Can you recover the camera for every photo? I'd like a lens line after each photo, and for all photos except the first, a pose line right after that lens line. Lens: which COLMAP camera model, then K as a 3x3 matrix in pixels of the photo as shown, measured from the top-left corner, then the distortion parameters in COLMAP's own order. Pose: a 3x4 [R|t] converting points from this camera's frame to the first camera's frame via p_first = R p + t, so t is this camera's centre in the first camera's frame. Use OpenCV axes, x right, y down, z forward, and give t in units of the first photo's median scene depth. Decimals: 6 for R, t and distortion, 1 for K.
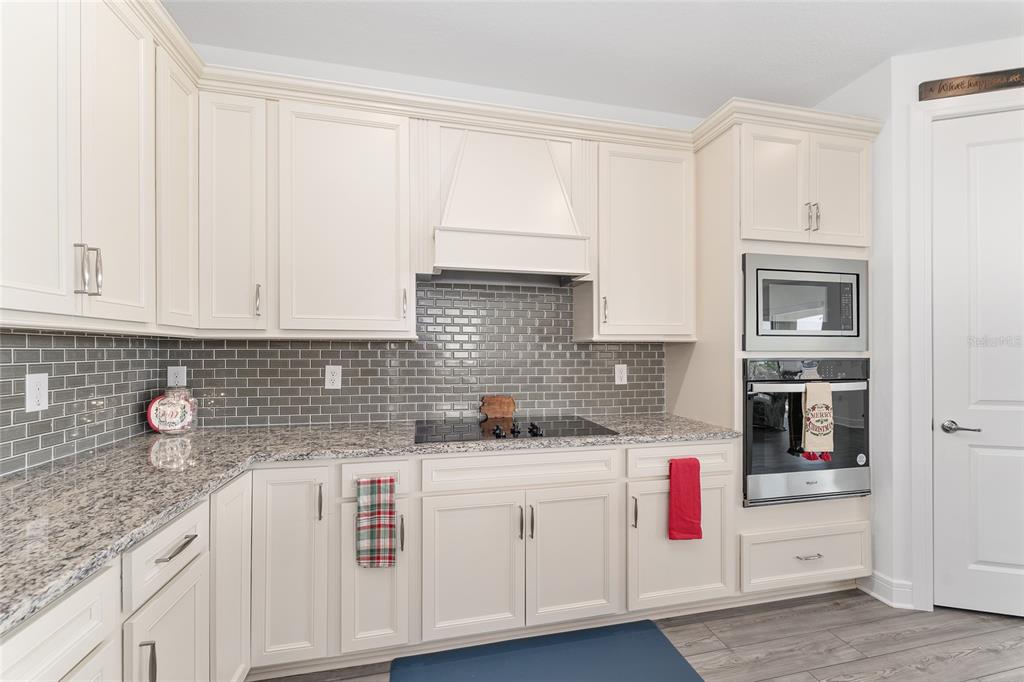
lens RADIAL K [[408.5, 0, 509.3], [0, 408.5, 347.6], [0, 0, 1]] dist [-0.000494, -0.001098]
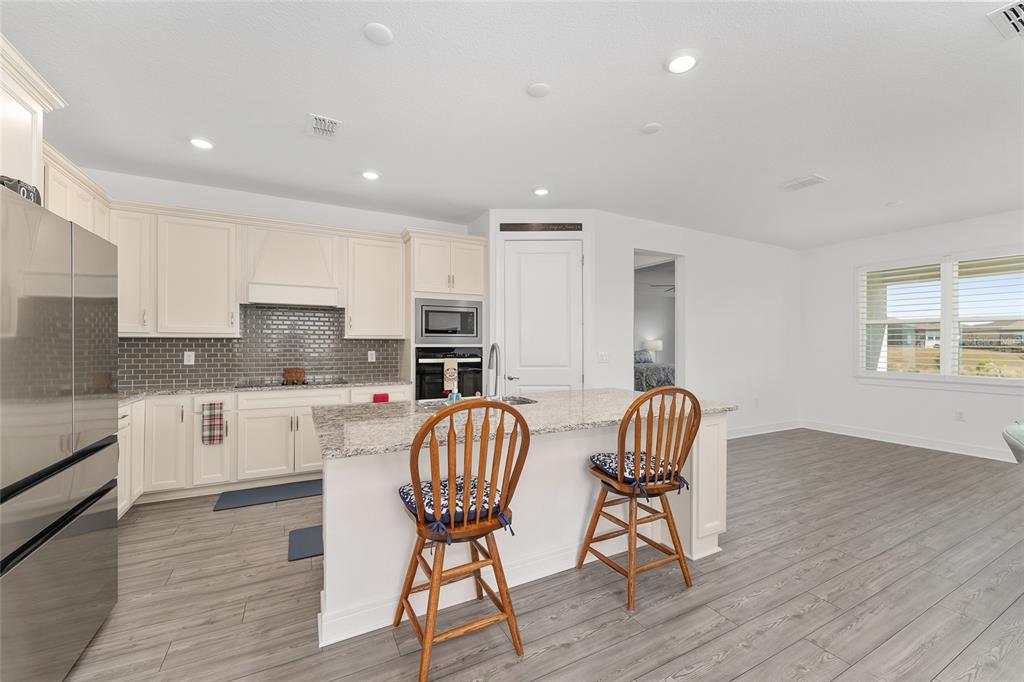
lens RADIAL K [[408.5, 0, 514.8], [0, 408.5, 337.7], [0, 0, 1]] dist [-0.000494, -0.001098]
pose [[0.962899, 0.003809, 0.269836, 0.498600], [-0.003174, 0.999991, -0.002789, -0.018966], [-0.269844, 0.001829, 0.962902, -1.199000]]
